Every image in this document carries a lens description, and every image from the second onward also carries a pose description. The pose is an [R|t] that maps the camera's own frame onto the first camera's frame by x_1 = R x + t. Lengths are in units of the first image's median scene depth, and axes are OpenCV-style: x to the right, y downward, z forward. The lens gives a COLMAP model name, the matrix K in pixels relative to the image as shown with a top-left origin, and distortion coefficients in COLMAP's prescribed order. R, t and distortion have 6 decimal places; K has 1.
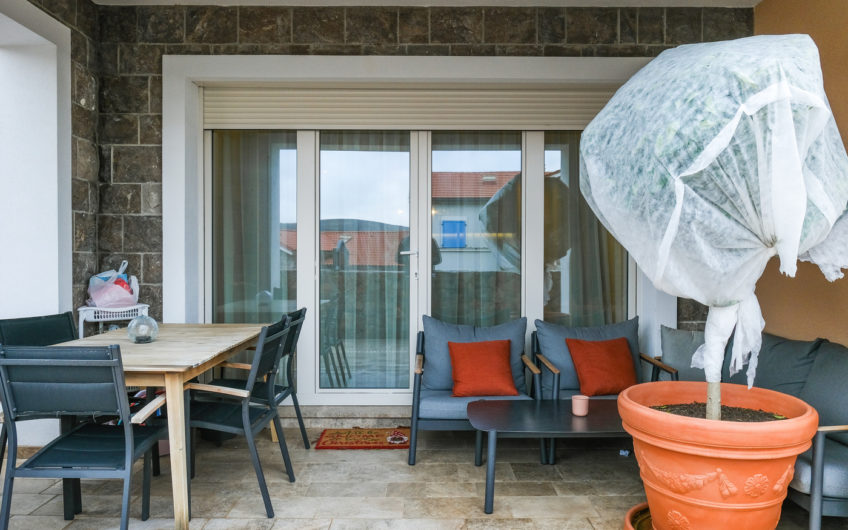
lens RADIAL K [[654.7, 0, 424.1], [0, 654.7, 264.6], [0, 0, 1]] dist [0.017031, 0.019350]
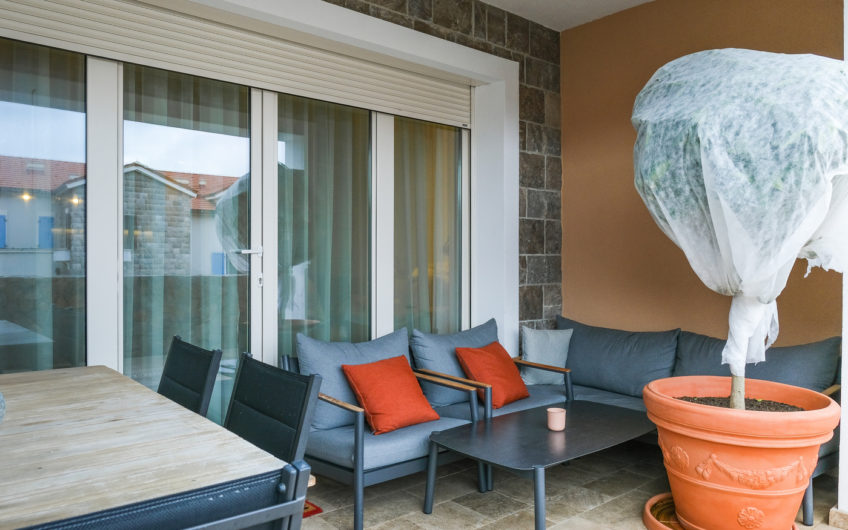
lens RADIAL K [[654.7, 0, 422.7], [0, 654.7, 263.6], [0, 0, 1]] dist [0.017031, 0.019350]
pose [[0.755933, 0.001067, 0.654648, -0.468068], [0.006613, 0.999935, -0.009266, 0.005036], [-0.654615, 0.011334, 0.755877, 0.396319]]
